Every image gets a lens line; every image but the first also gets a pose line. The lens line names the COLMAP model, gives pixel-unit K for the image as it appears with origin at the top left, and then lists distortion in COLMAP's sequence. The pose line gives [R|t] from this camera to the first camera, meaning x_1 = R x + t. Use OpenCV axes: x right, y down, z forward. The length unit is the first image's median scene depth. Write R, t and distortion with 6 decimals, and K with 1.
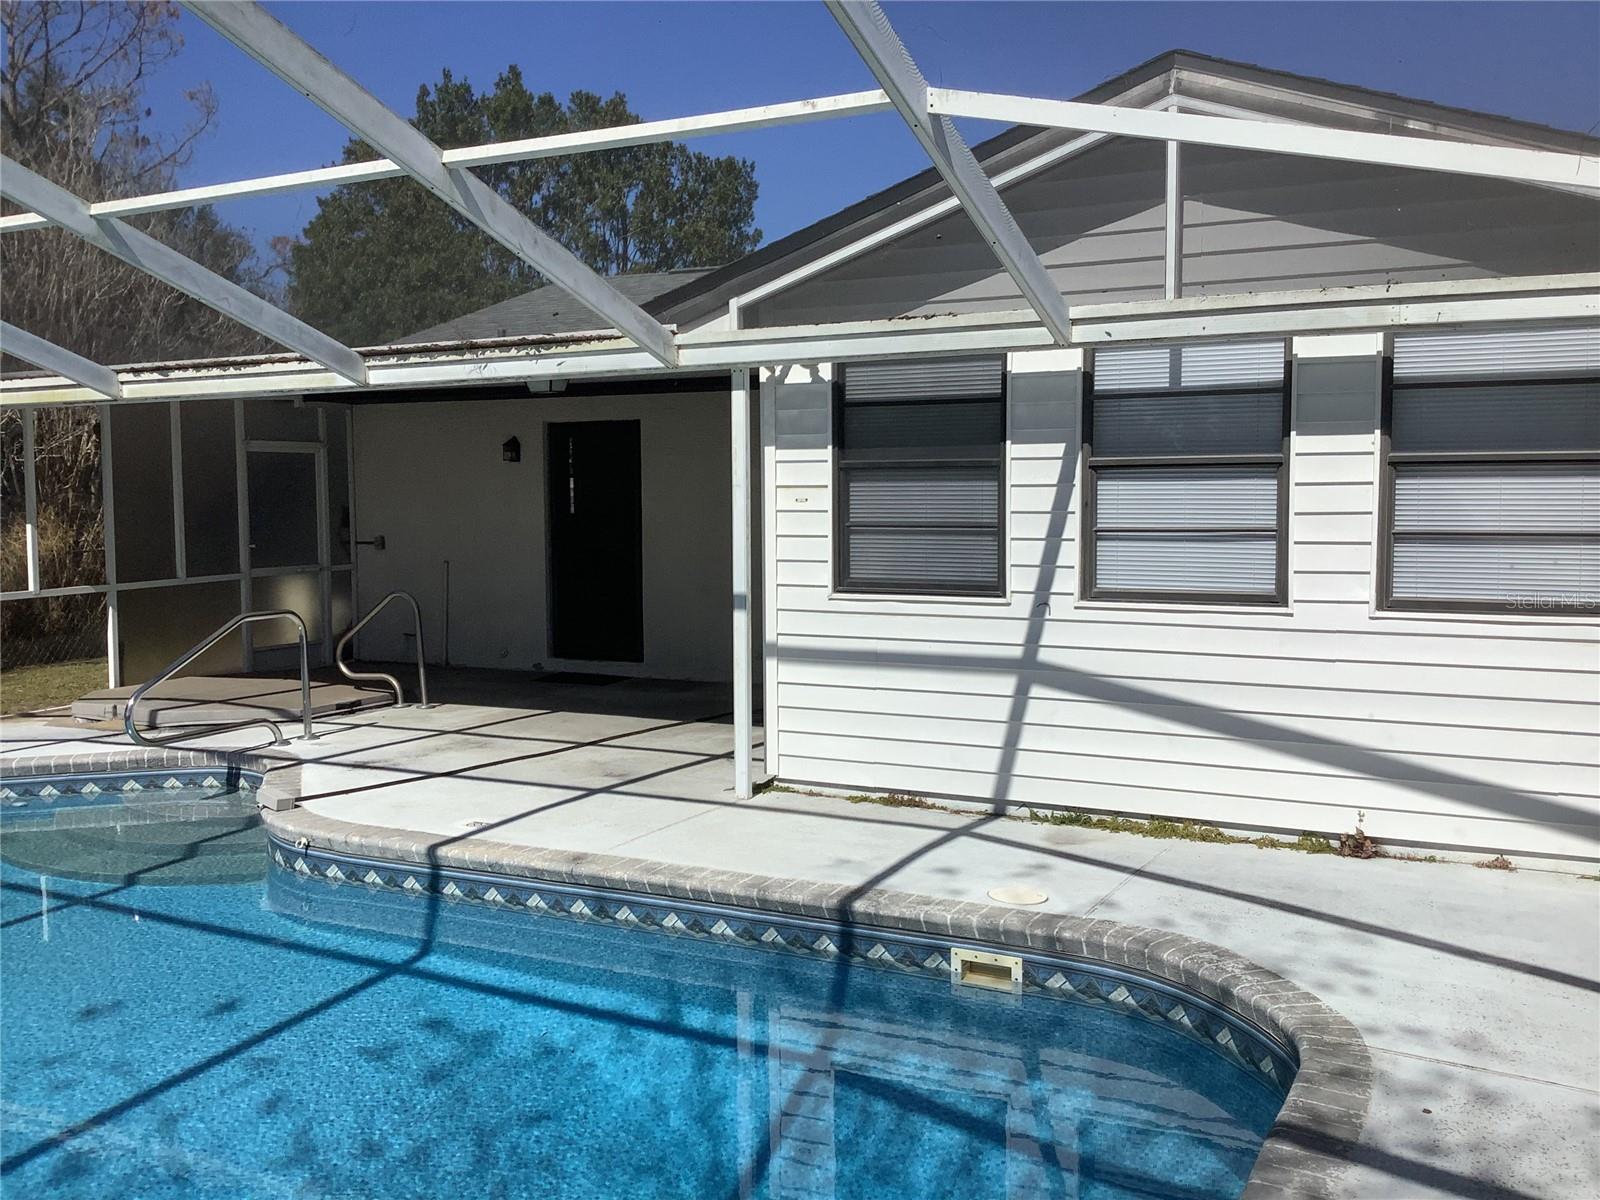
lens RADIAL K [[1445.1, 0, 803.5], [0, 1445.1, 586.2], [0, 0, 1]] dist [0.096311, -0.193361]
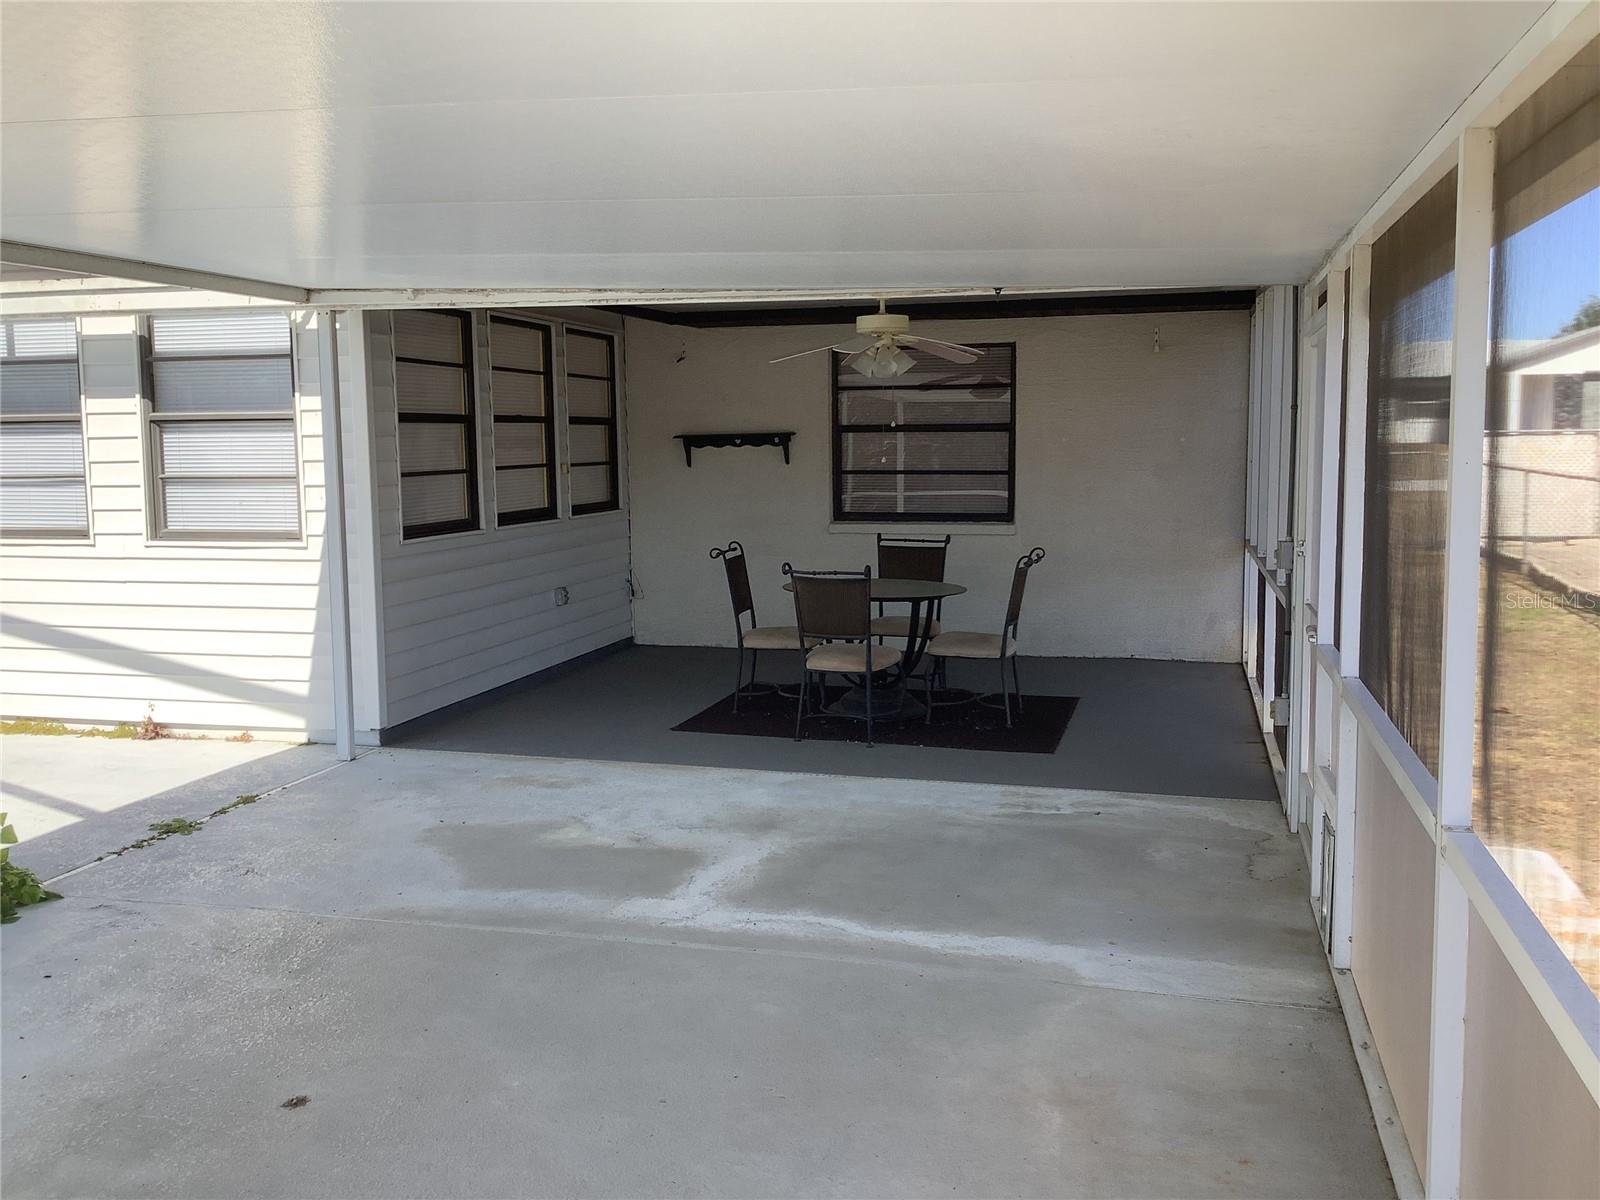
lens RADIAL K [[1450.0, 0, 800.9], [0, 1450.0, 593.9], [0, 0, 1]] dist [0.091864, -0.175955]
pose [[0.977613, -0.026218, 0.208773, 0.611256], [0.018136, 0.999014, 0.040529, 0.019632], [-0.209629, -0.035835, 0.977124, -0.304831]]
